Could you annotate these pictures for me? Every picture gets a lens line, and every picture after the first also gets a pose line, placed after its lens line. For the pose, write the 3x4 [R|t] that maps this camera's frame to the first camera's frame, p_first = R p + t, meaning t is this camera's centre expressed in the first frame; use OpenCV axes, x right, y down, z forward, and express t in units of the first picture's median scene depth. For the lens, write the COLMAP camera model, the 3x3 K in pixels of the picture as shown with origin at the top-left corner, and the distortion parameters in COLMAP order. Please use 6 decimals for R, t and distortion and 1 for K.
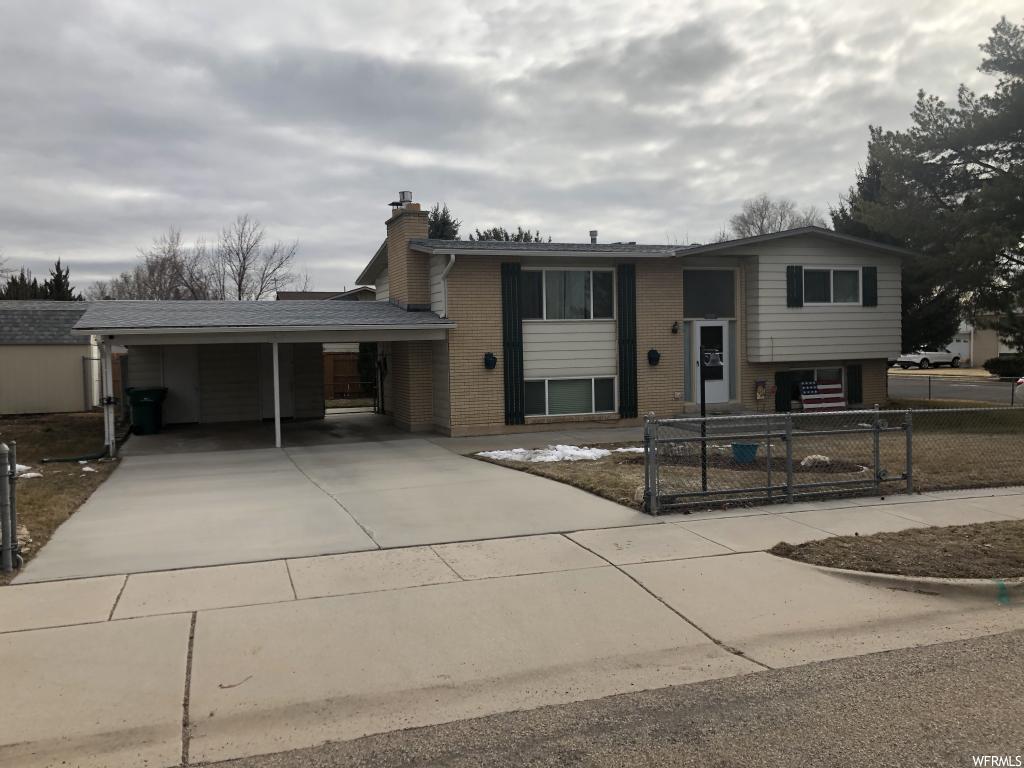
lens RADIAL K [[887.7, 0, 512.0], [0, 887.7, 384.0], [0, 0, 1]] dist [0.009561, 0.000653]
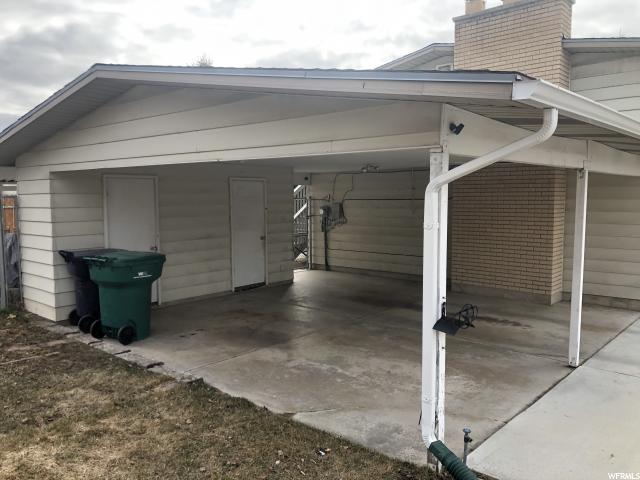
lens RADIAL K [[527.7, 0, 320.0], [0, 527.7, 240.0], [0, 0, 1]] dist [0.006299, 0.001761]
pose [[0.866447, -0.025205, 0.498632, -0.434715], [0.014167, 0.999564, 0.025909, -0.008966], [-0.499068, -0.015385, 0.866426, 0.621372]]
